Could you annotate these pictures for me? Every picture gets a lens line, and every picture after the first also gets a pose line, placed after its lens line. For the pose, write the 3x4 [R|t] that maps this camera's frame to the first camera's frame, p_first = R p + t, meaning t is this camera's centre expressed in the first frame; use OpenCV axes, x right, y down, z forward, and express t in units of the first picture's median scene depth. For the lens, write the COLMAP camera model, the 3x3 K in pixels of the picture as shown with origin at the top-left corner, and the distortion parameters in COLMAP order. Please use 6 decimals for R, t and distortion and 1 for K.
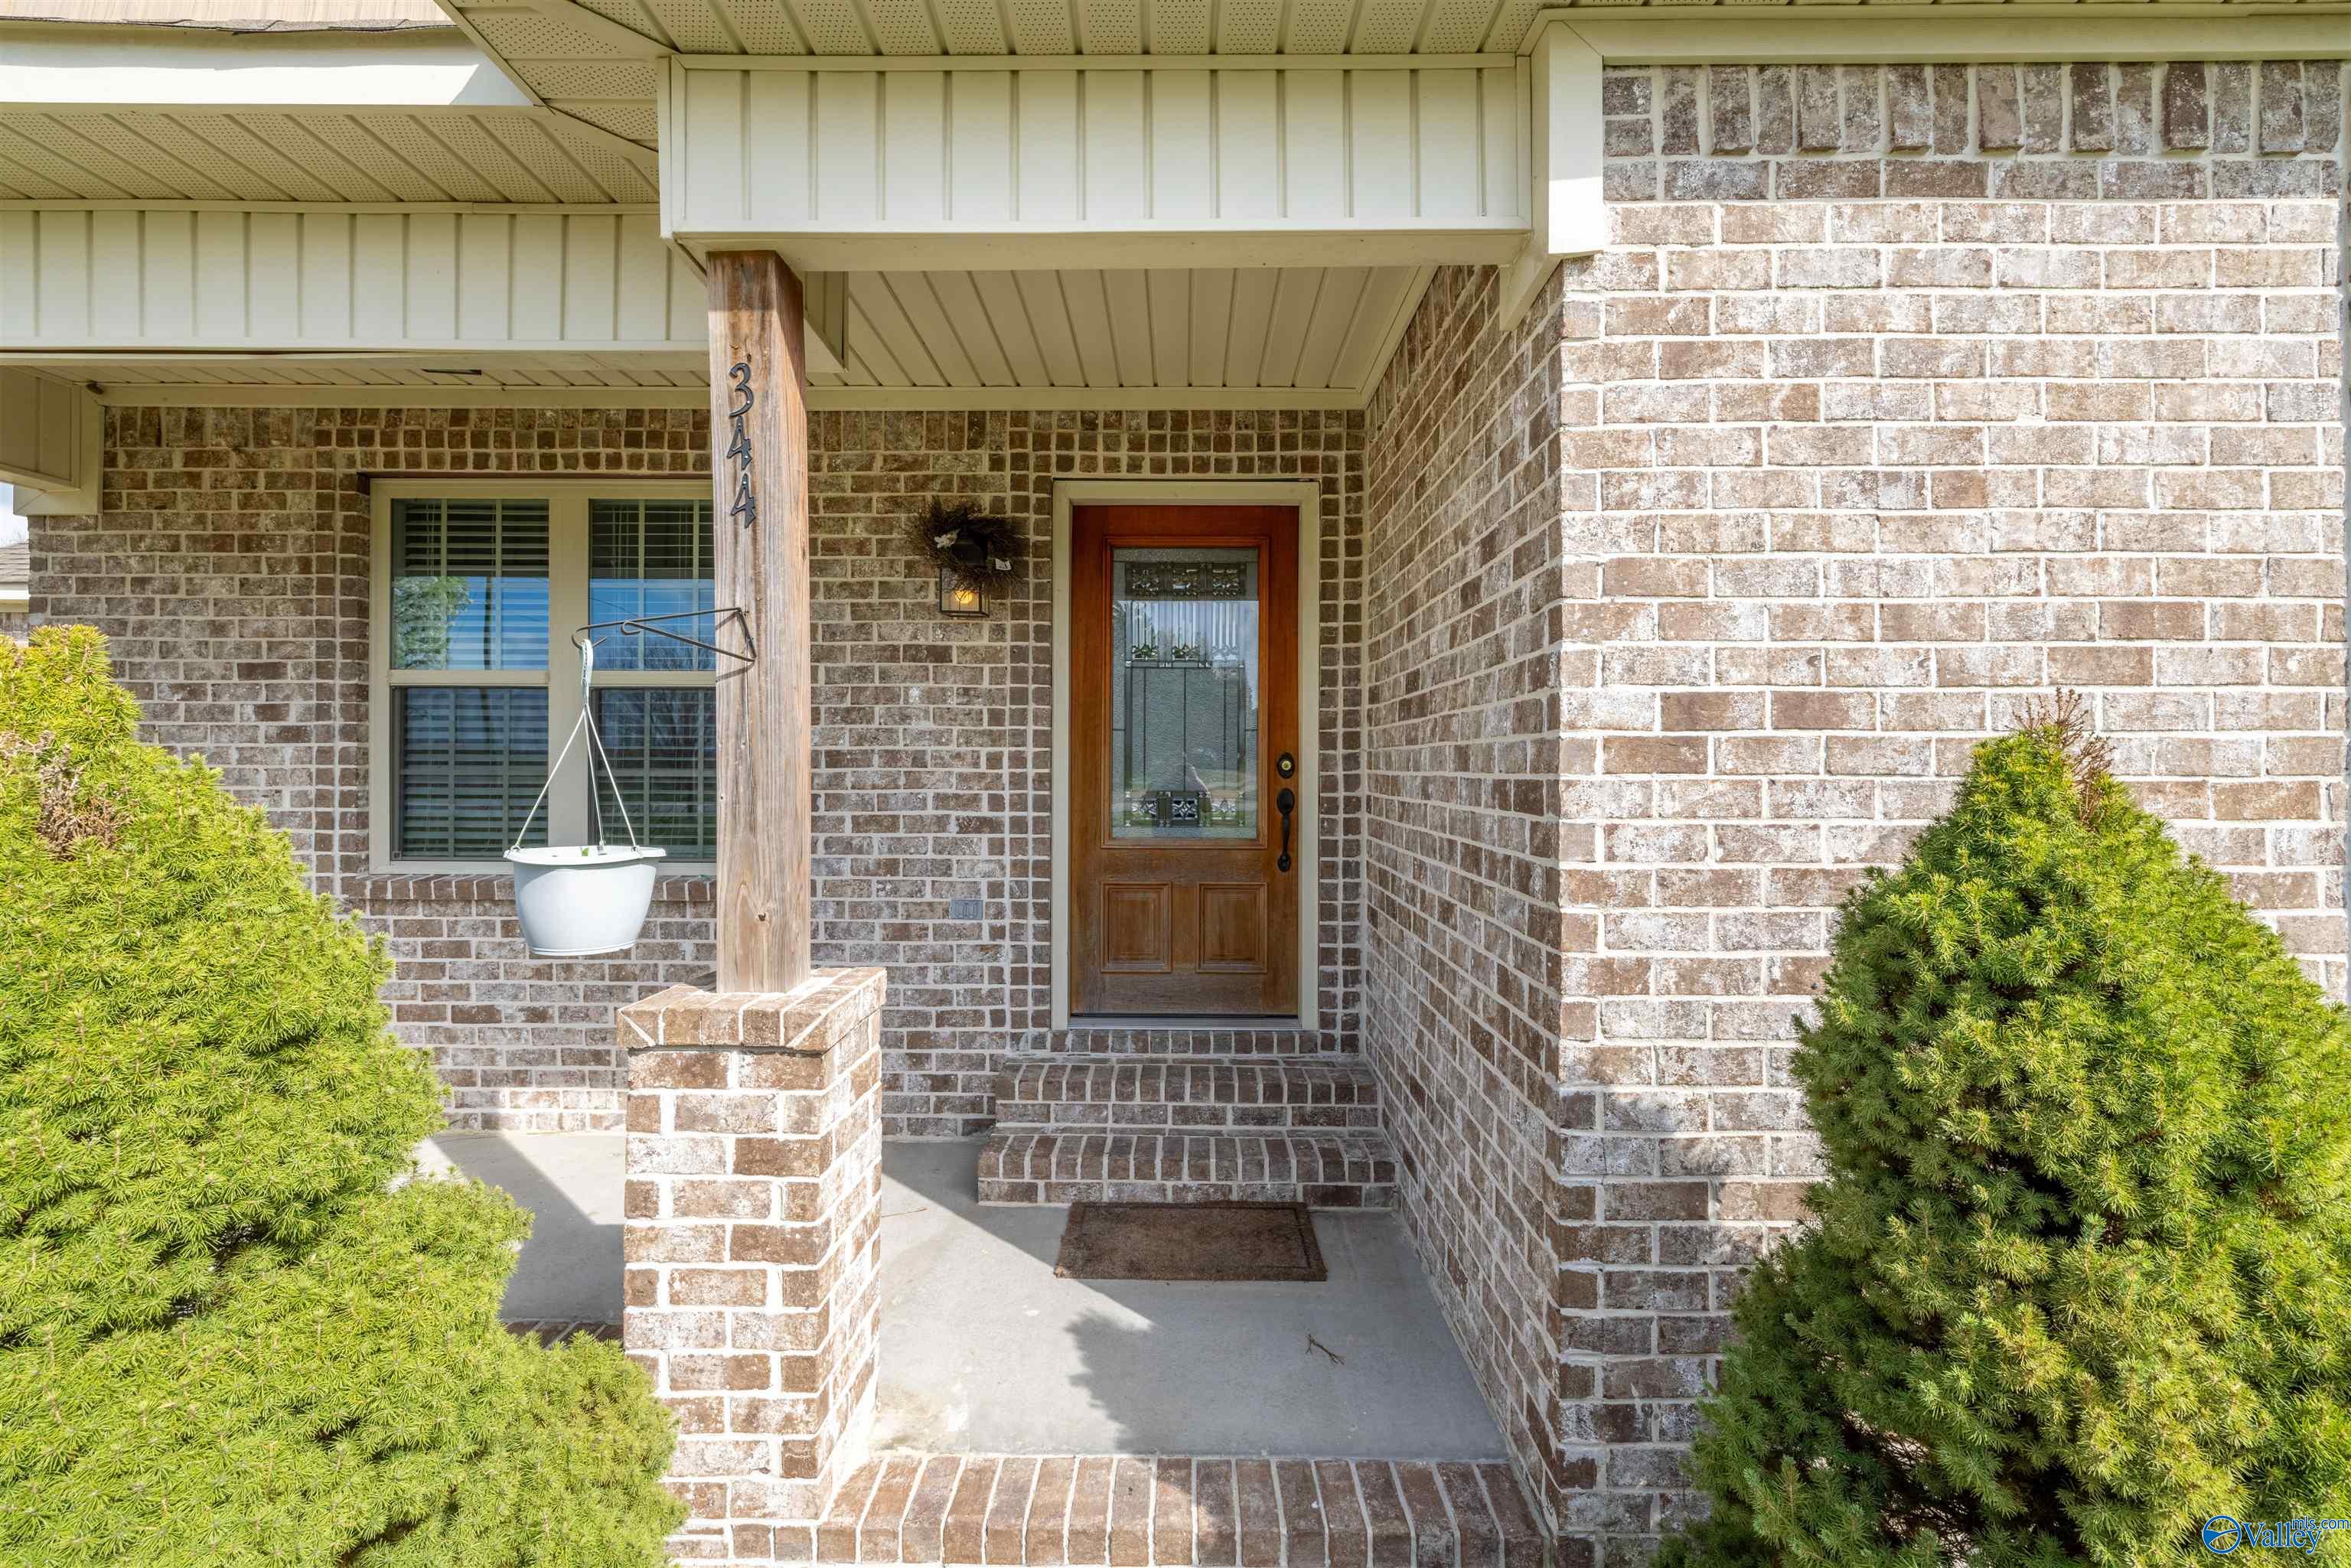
lens RADIAL K [[1004.4, 0, 1172.8], [0, 1004.4, 773.1], [0, 0, 1]] dist [0.003377, 0.000188]
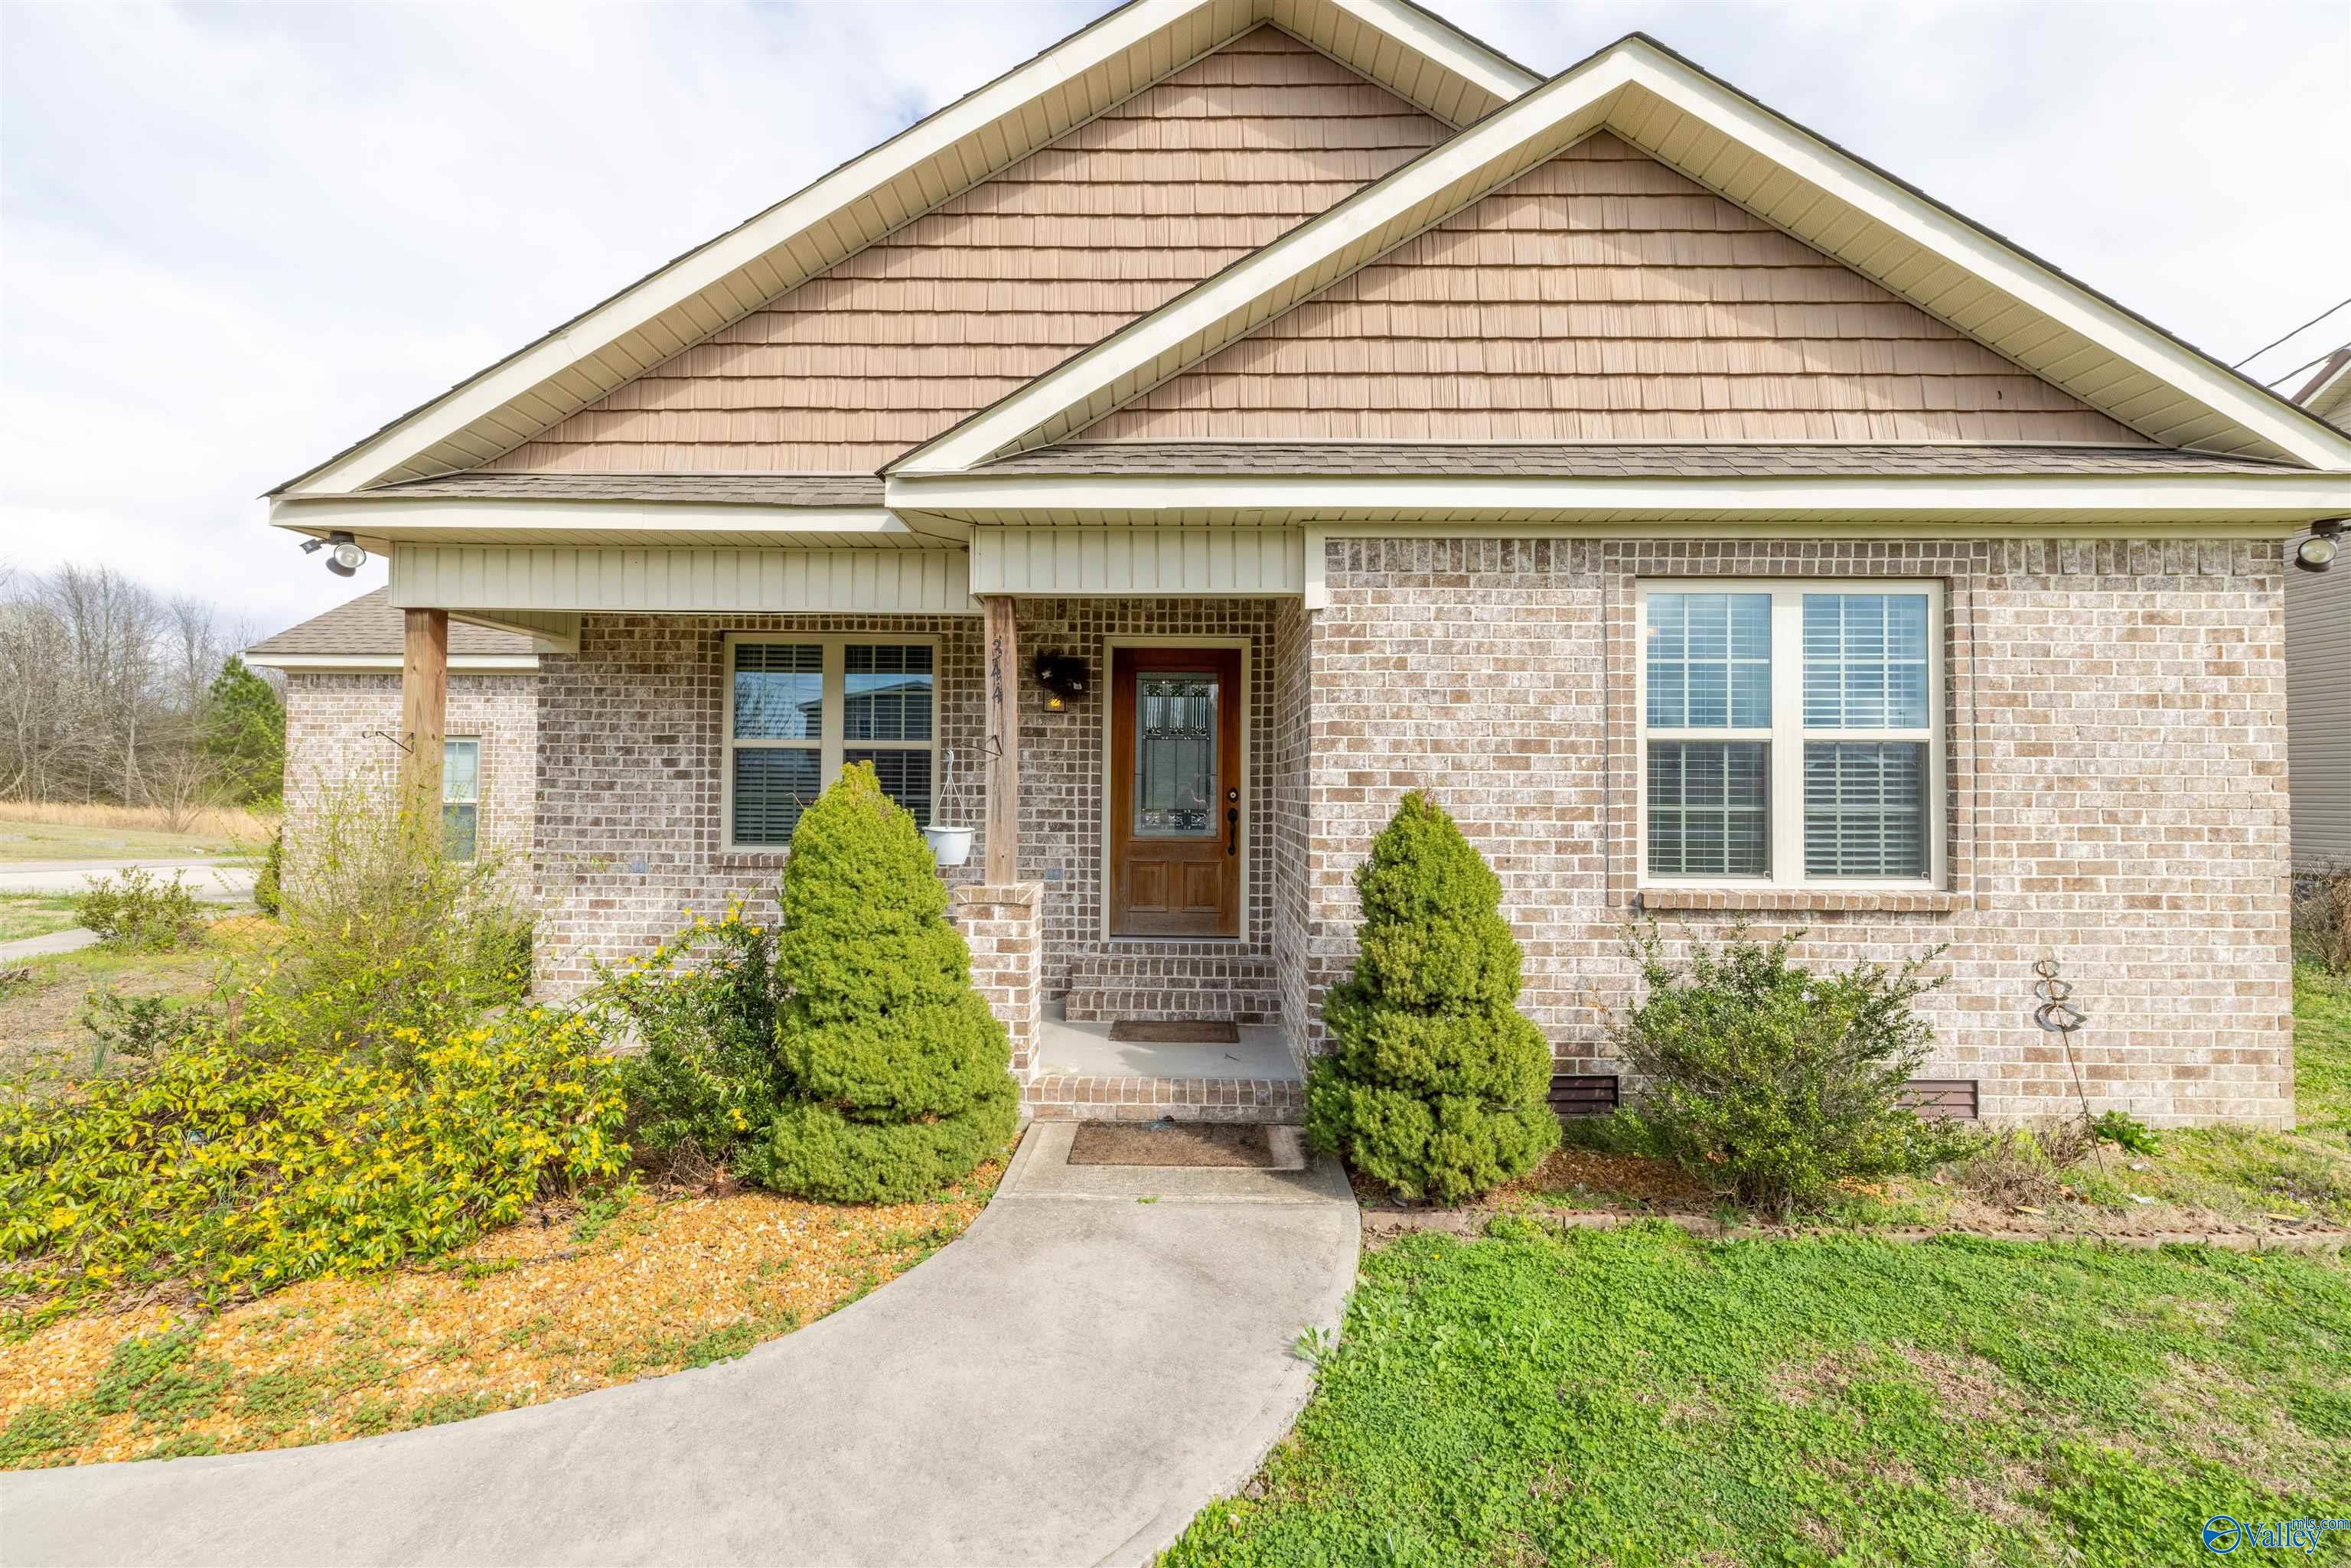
lens RADIAL K [[1004.4, 0, 1172.8], [0, 1004.4, 773.1], [0, 0, 1]] dist [0.003377, 0.000188]
pose [[0.999961, 0.005828, -0.006642, 0.018988], [-0.005971, 0.999746, -0.021714, -0.007547], [0.006513, 0.021753, 0.999742, -0.805486]]
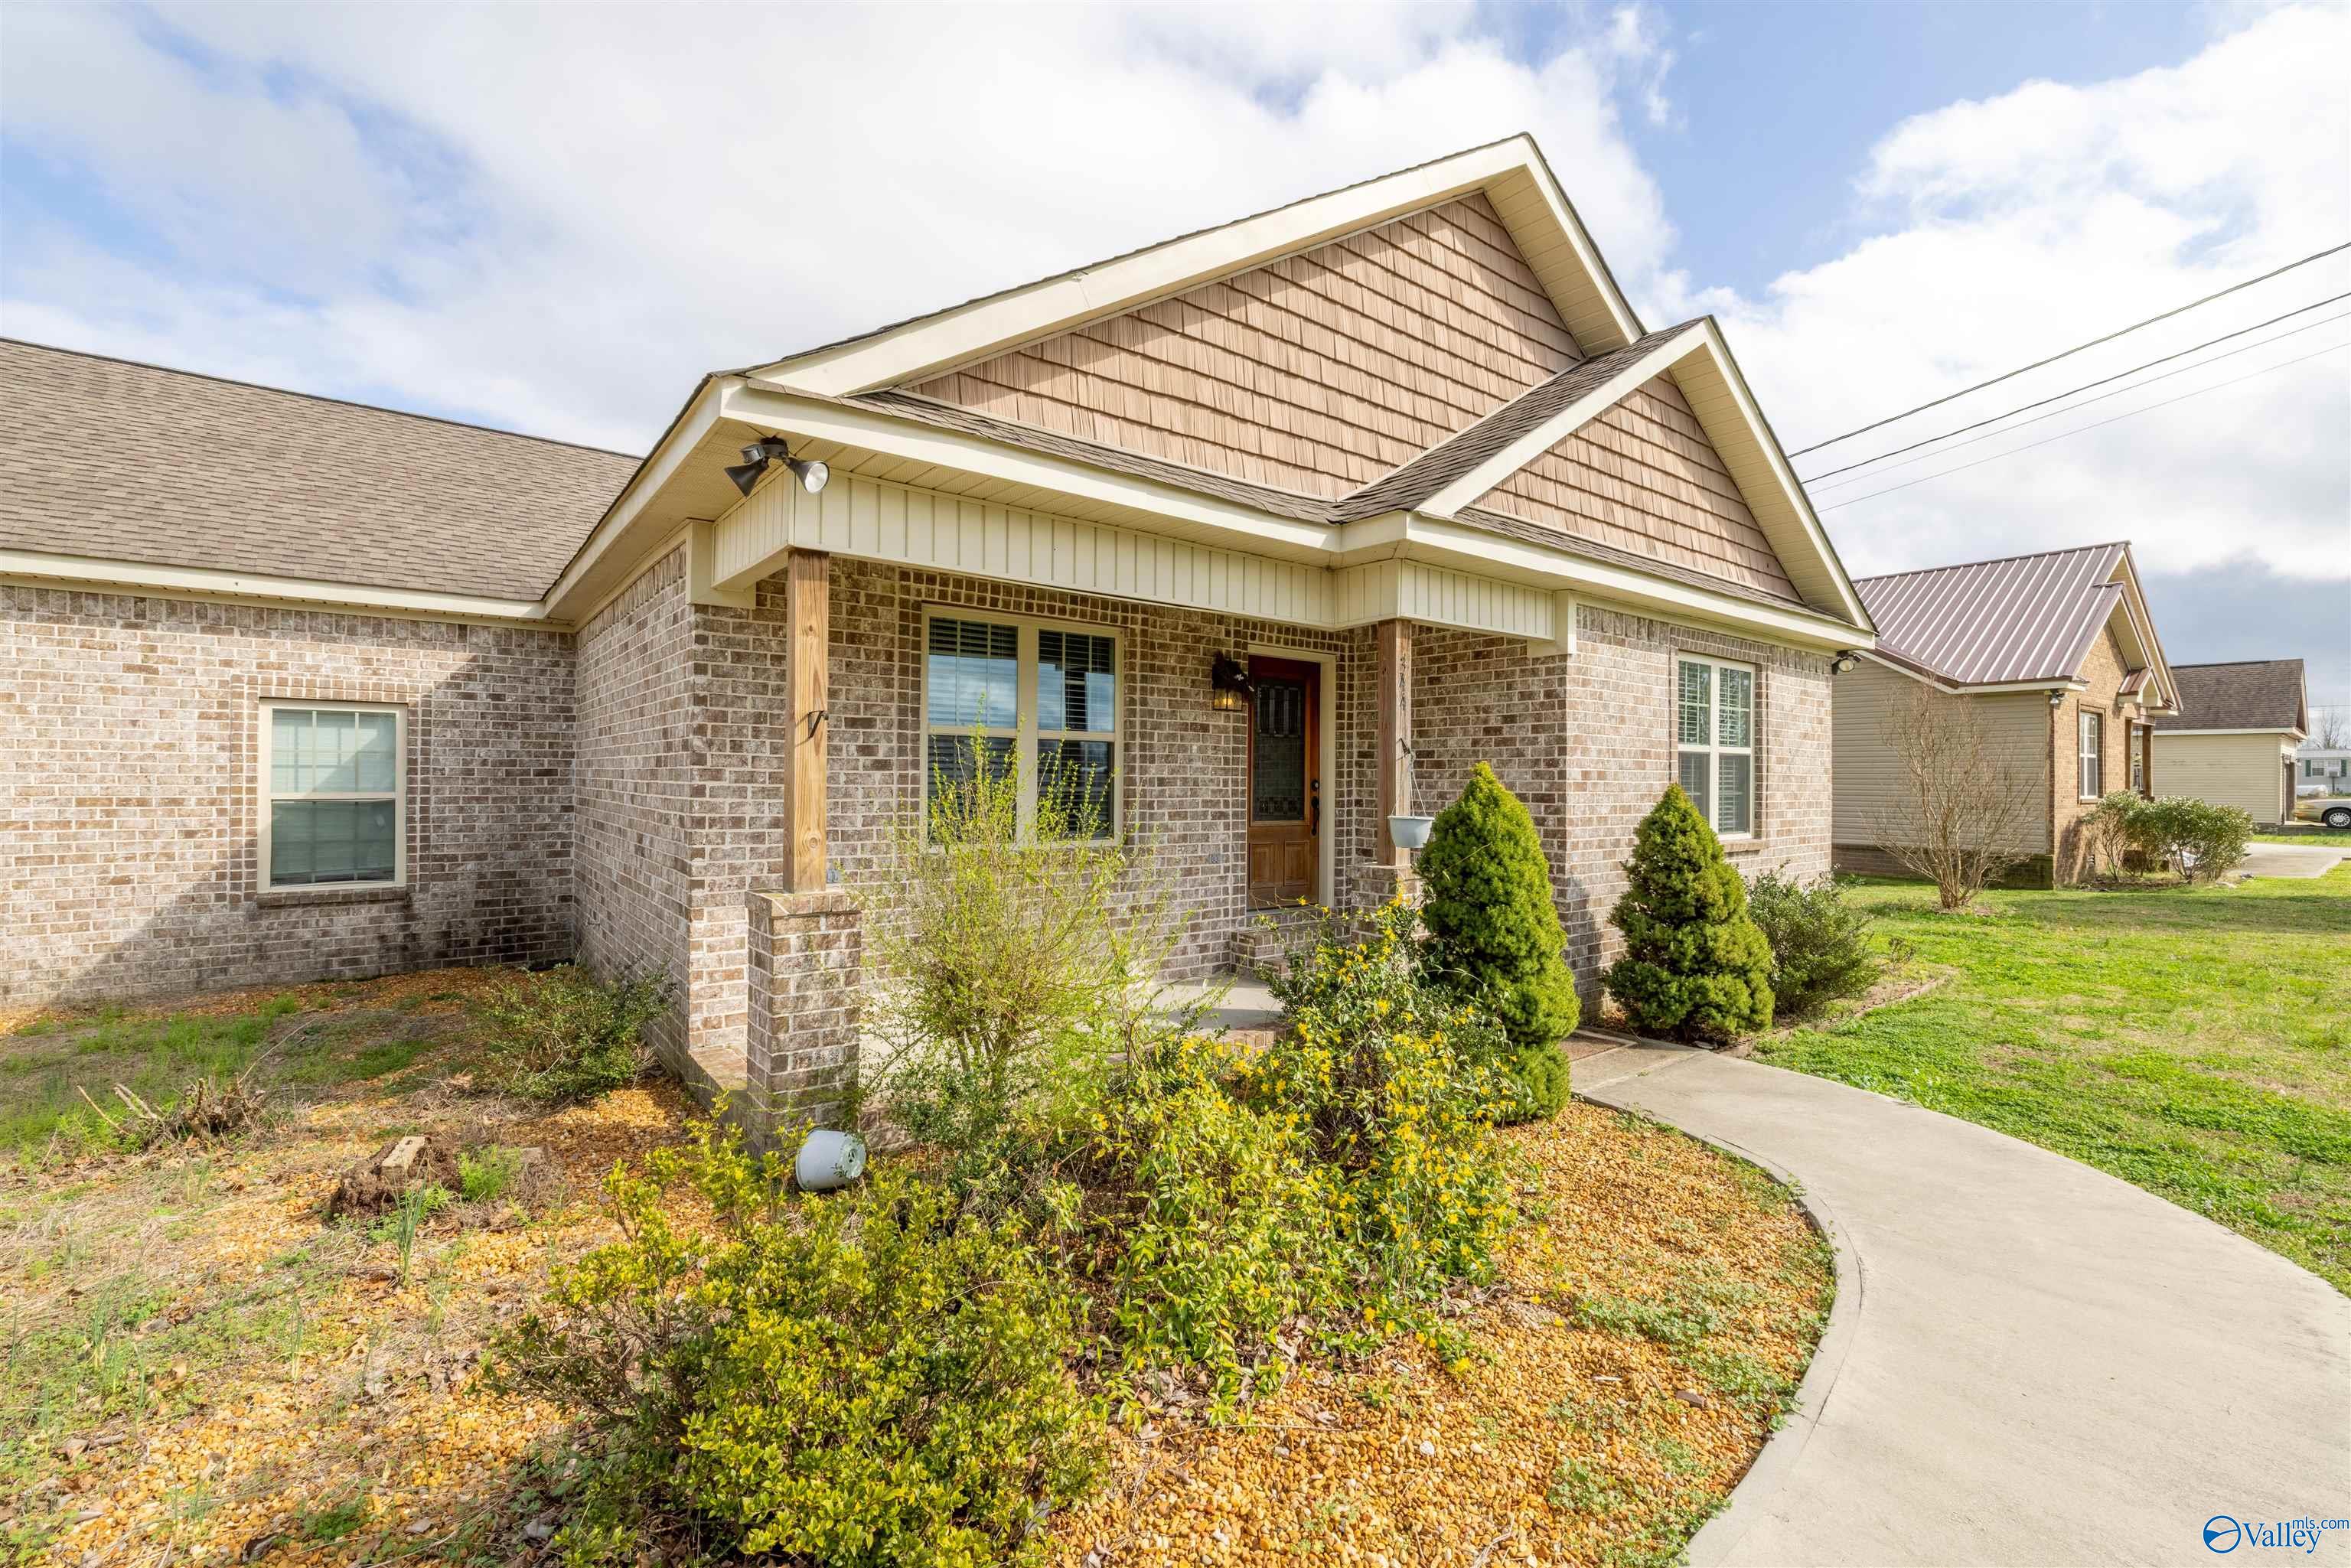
lens RADIAL K [[990.3, 0, 1172.0], [0, 990.3, 776.3], [0, 0, 1]] dist [0.000113, 0.000110]
pose [[0.785138, 0.006124, 0.619290, -1.475537], [-0.005634, 0.999980, -0.002745, -0.019680], [-0.619295, -0.001334, 0.785158, -0.470419]]
